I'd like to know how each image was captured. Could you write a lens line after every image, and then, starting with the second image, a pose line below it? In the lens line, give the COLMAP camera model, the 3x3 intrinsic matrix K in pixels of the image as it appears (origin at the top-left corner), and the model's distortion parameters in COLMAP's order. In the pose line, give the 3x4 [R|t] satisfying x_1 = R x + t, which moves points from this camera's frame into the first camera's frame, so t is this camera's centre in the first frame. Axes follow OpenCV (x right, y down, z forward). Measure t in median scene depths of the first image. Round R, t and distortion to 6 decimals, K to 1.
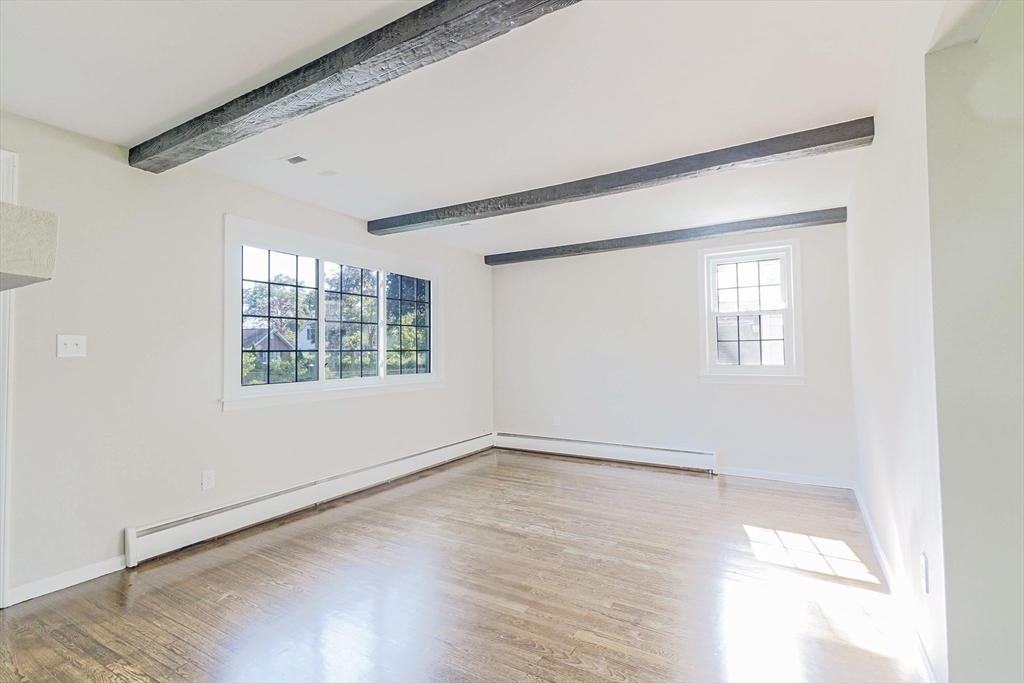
lens RADIAL K [[489.4, 0, 509.5], [0, 489.4, 345.3], [0, 0, 1]] dist [0.000500, 0.000187]
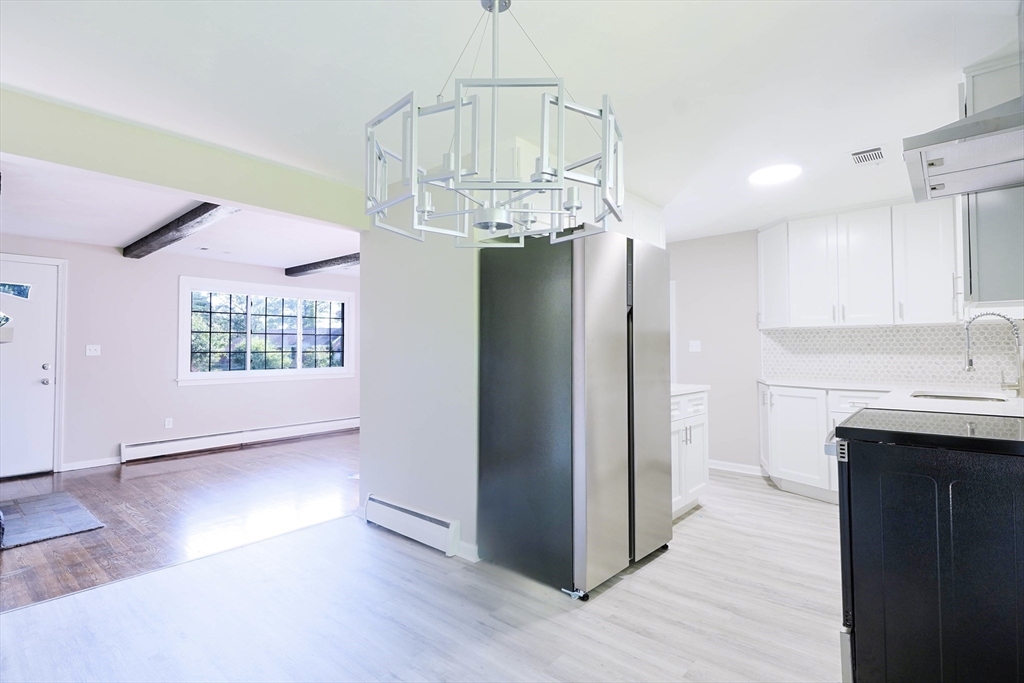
lens RADIAL K [[499.0, 0, 512.0], [0, 499.0, 341.5], [0, 0, 1]] dist [0.000559, -0.000071]
pose [[0.984458, -0.004042, -0.175572, 1.087468], [0.003326, 0.999985, -0.004371, -0.018589], [0.175587, 0.003720, 0.984457, -0.679057]]
